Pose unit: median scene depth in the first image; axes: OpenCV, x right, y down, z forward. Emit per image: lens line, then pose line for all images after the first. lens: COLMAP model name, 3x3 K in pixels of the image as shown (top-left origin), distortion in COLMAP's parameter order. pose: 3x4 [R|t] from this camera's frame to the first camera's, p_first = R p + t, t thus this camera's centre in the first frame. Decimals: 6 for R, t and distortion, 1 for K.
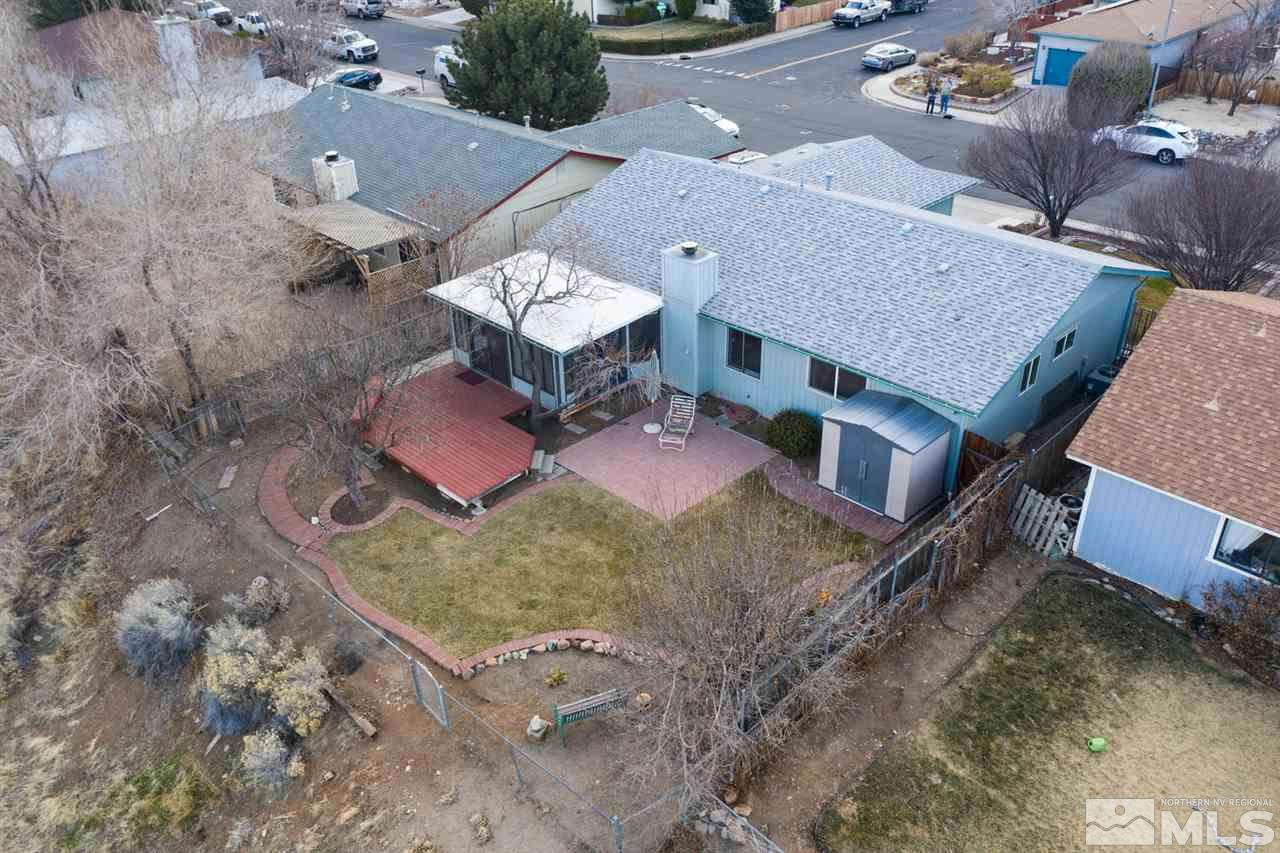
lens RADIAL K [[1028.1, 0, 640.0], [0, 1028.1, 426.5], [0, 0, 1]] dist [0.002607, -0.001731]
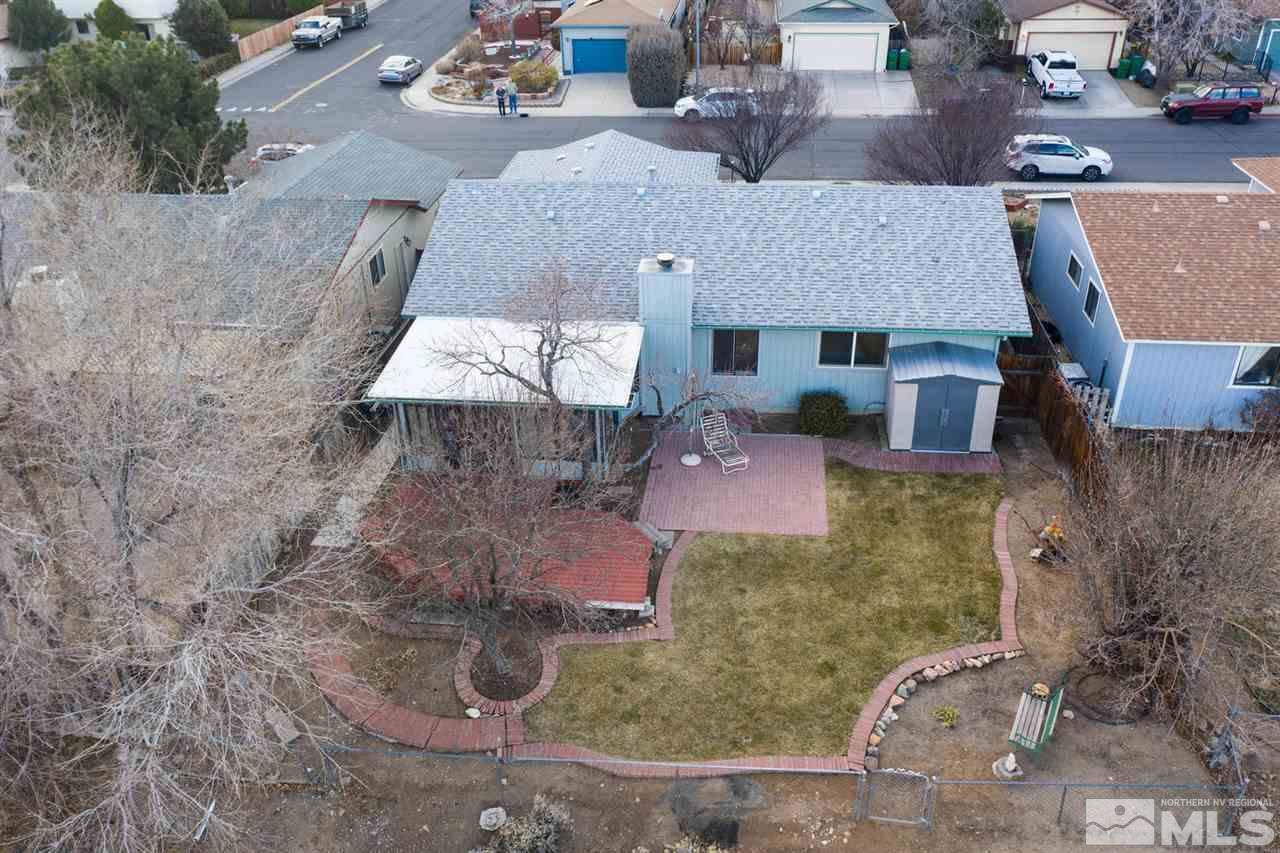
lens RADIAL K [[1028.1, 0, 640.0], [0, 1028.1, 426.5], [0, 0, 1]] dist [0.002607, -0.001731]
pose [[0.778754, -0.311884, 0.544307, -0.530280], [0.322236, 0.943317, 0.079482, -0.117746], [-0.538243, 0.113498, 0.835112, 0.271470]]
